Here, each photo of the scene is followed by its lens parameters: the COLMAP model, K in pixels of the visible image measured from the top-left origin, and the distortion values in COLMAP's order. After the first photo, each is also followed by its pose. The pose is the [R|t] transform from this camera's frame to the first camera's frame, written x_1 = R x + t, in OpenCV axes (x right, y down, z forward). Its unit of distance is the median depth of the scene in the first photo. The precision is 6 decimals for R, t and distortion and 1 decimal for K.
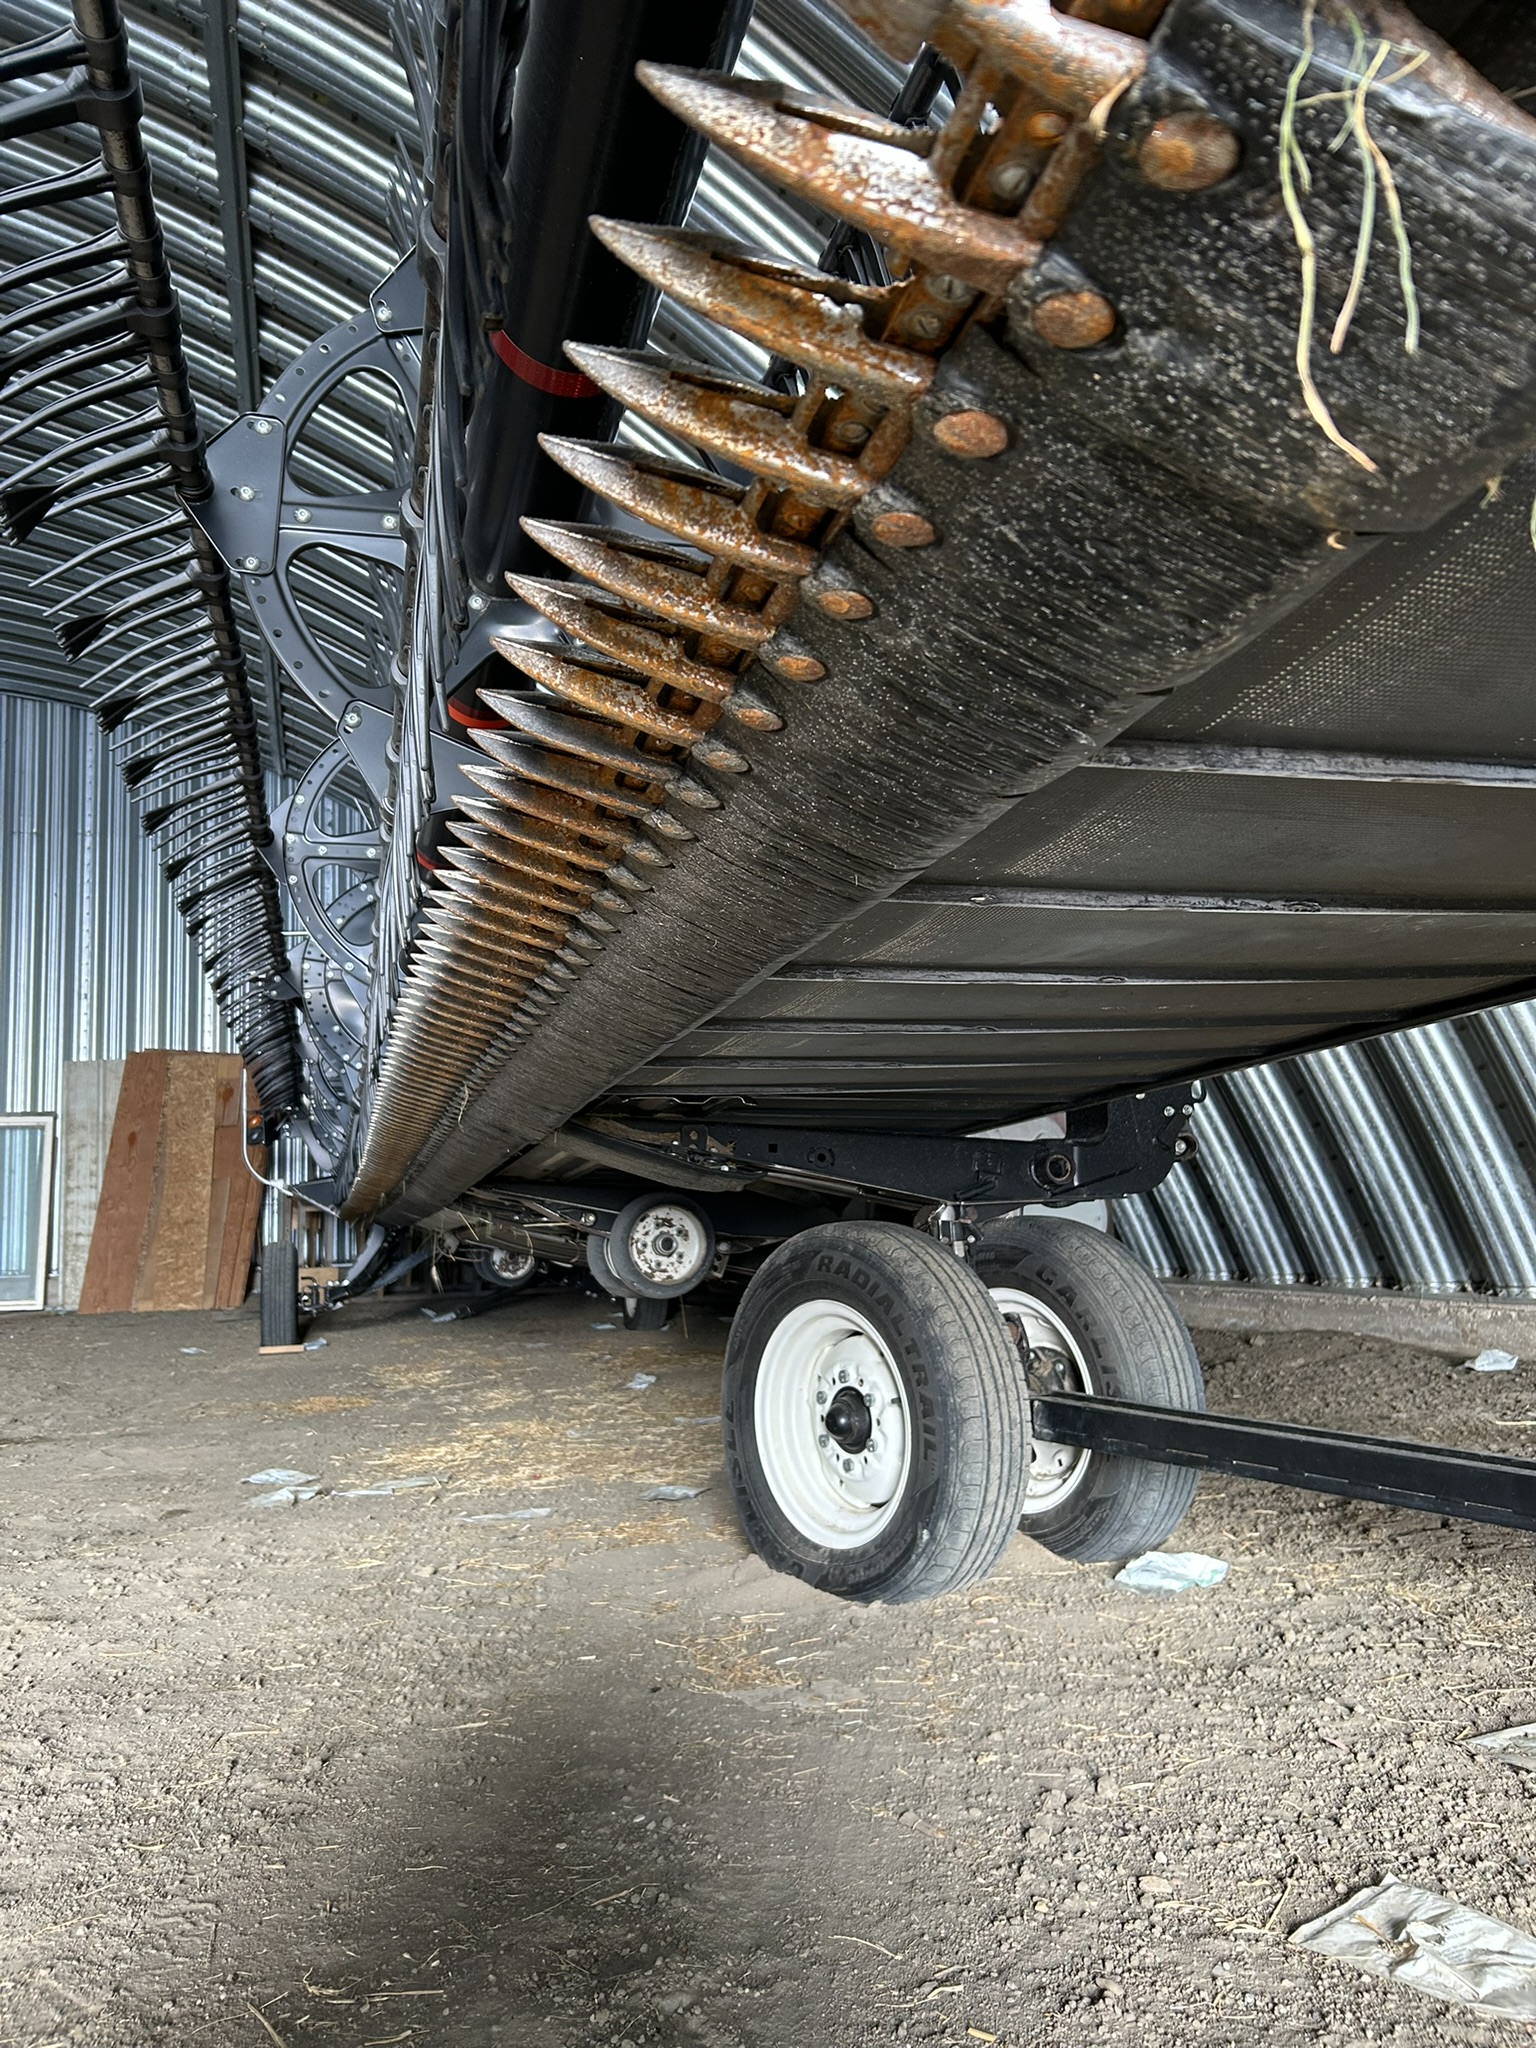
lens RADIAL K [[1543.0, 0, 765.2], [0, 1543.0, 1031.6], [0, 0, 1]] dist [0.042159, -0.031206]
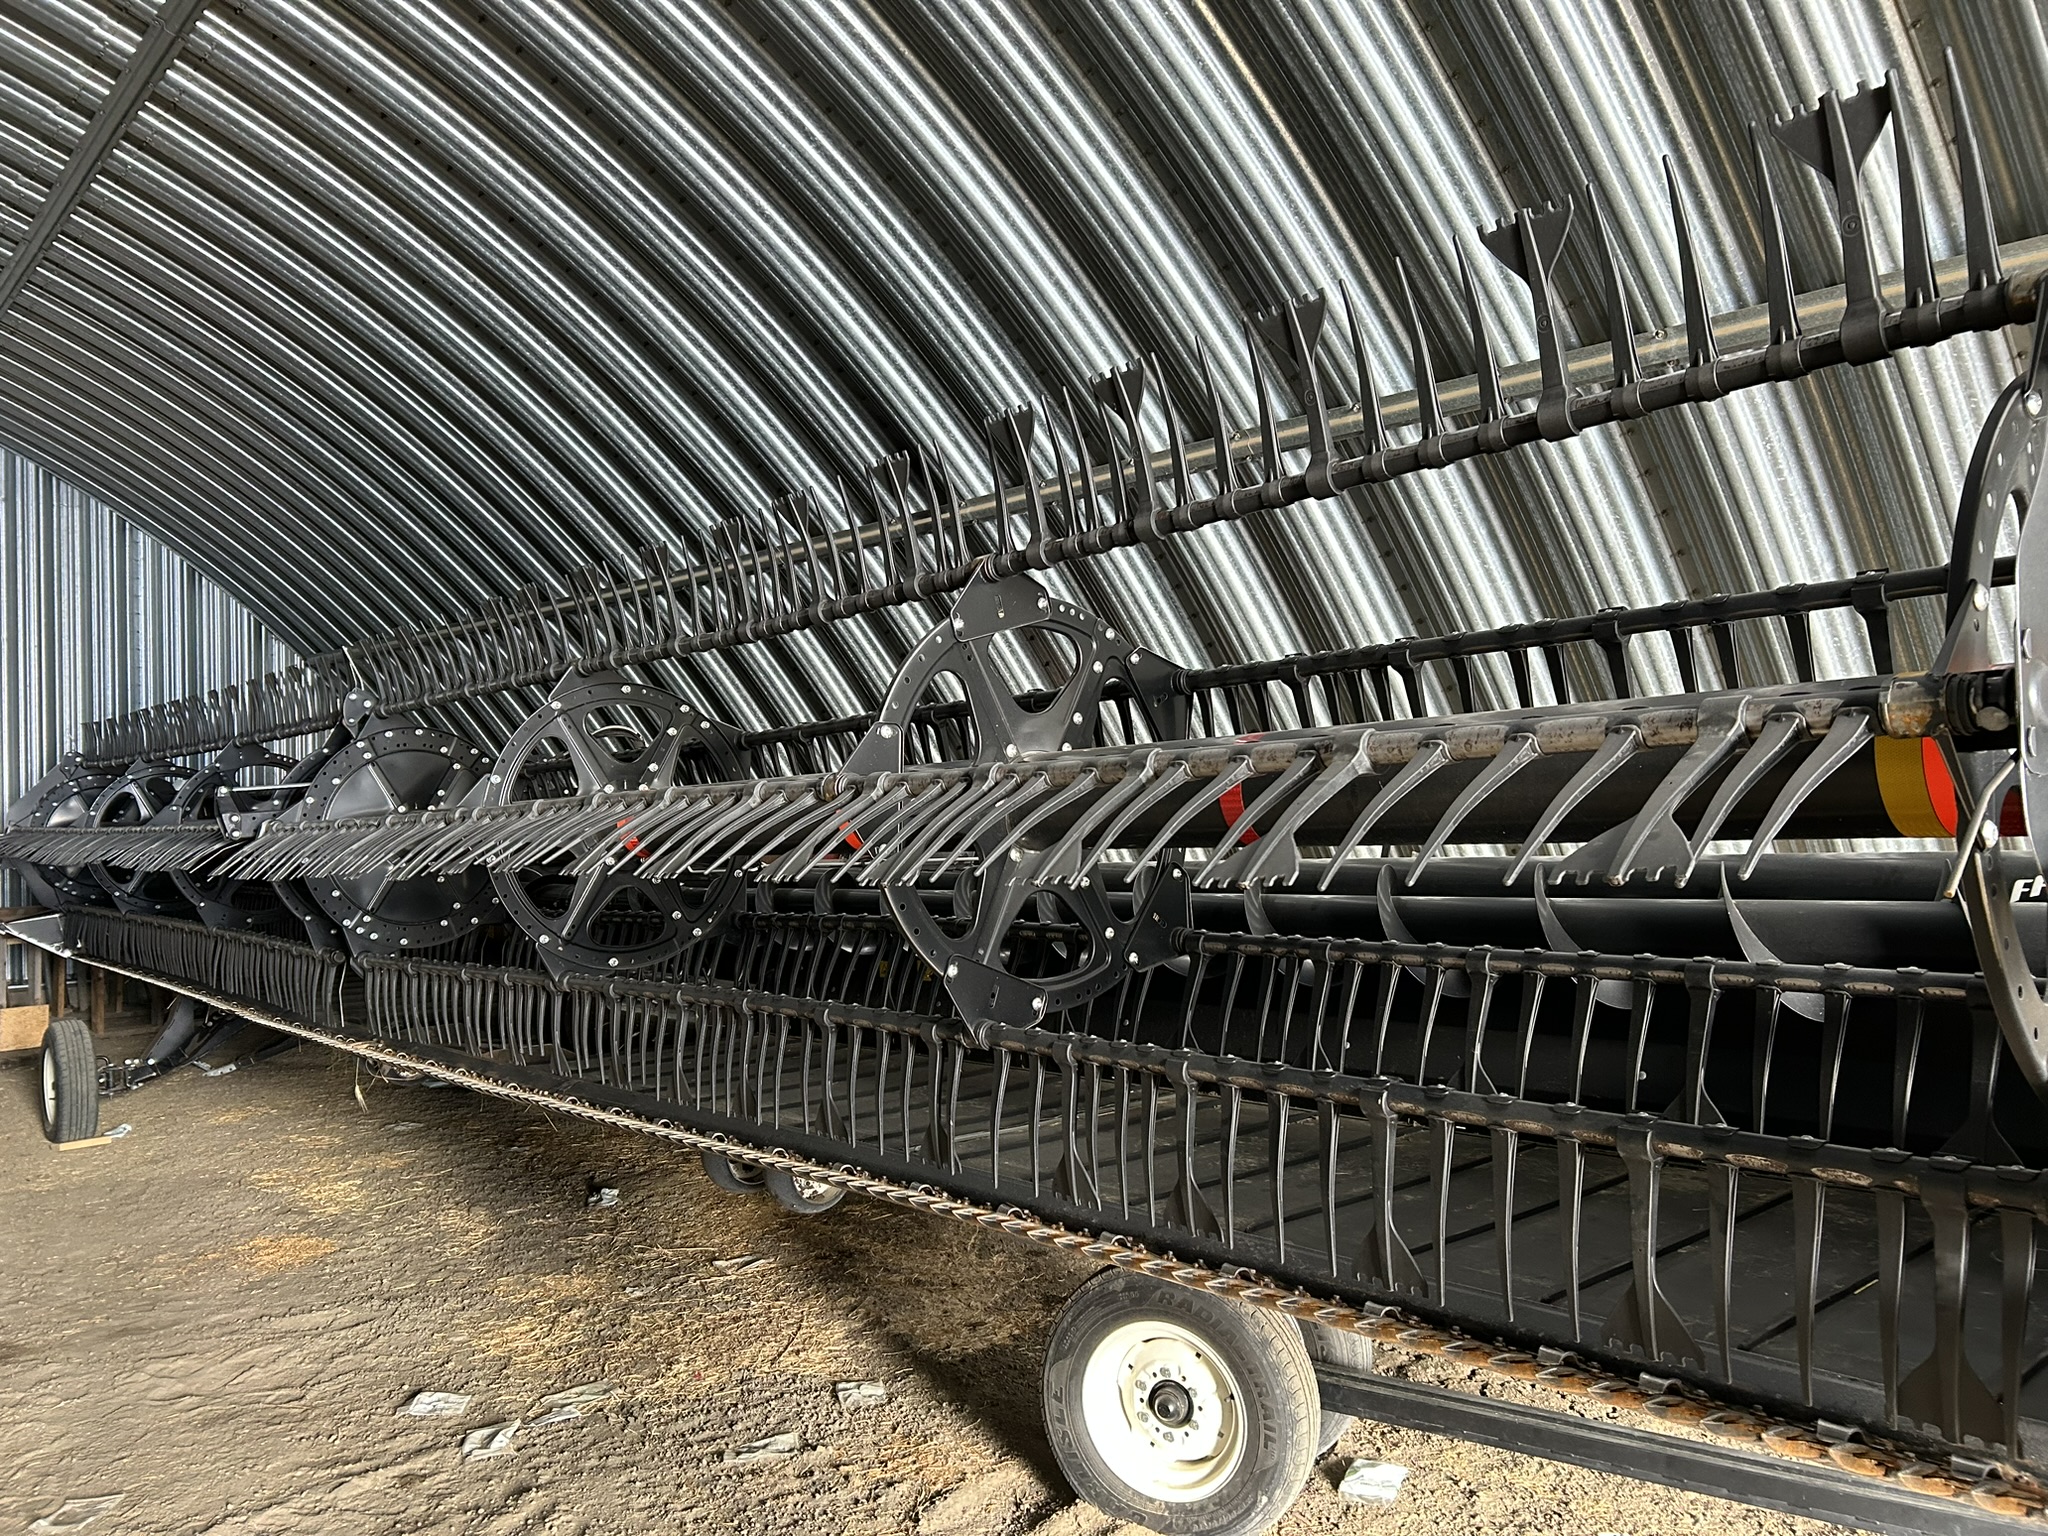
lens RADIAL K [[1543.0, 0, 1011.7], [0, 1543.0, 766.6], [0, 0, 1]] dist [0.042159, -0.031206]
pose [[0.910868, 0.015770, 0.412396, -0.135840], [-0.056249, 0.994689, 0.086201, -0.087804], [-0.408846, -0.101714, 0.906917, -0.027069]]
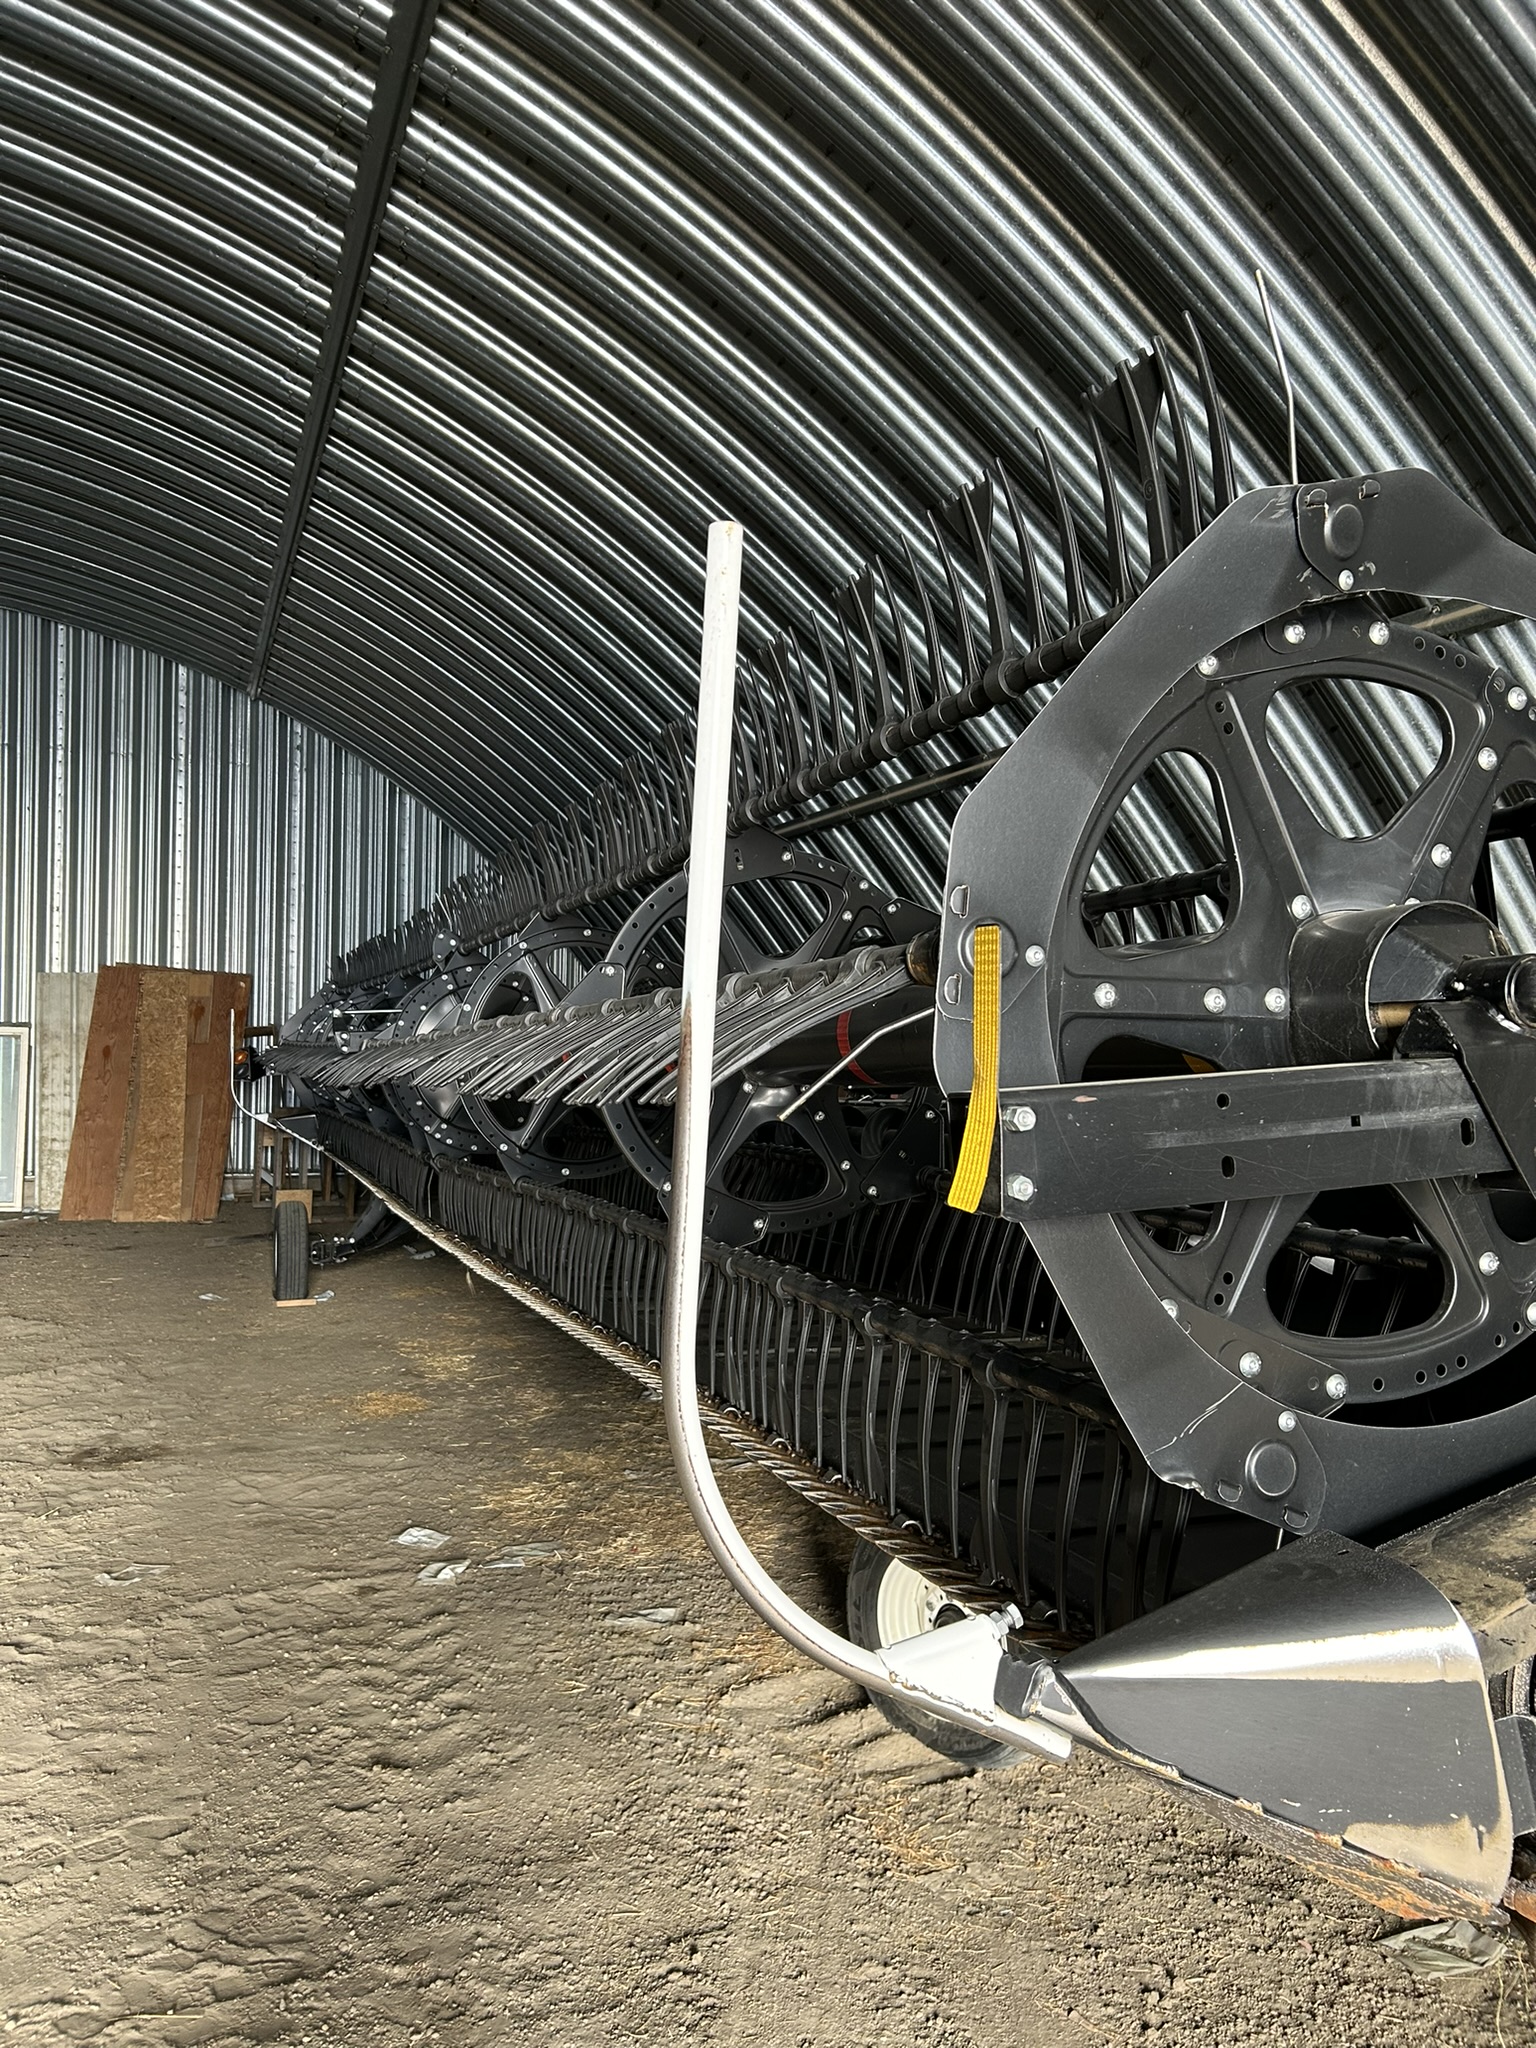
lens RADIAL K [[1543.0, 0, 763.1], [0, 1543.0, 1023.0], [0, 0, 1]] dist [0.042159, -0.031206]
pose [[0.995418, 0.049360, 0.081890, -0.055083], [-0.058263, 0.992205, 0.110159, -0.093282], [-0.075814, -0.114425, 0.990535, -0.069615]]
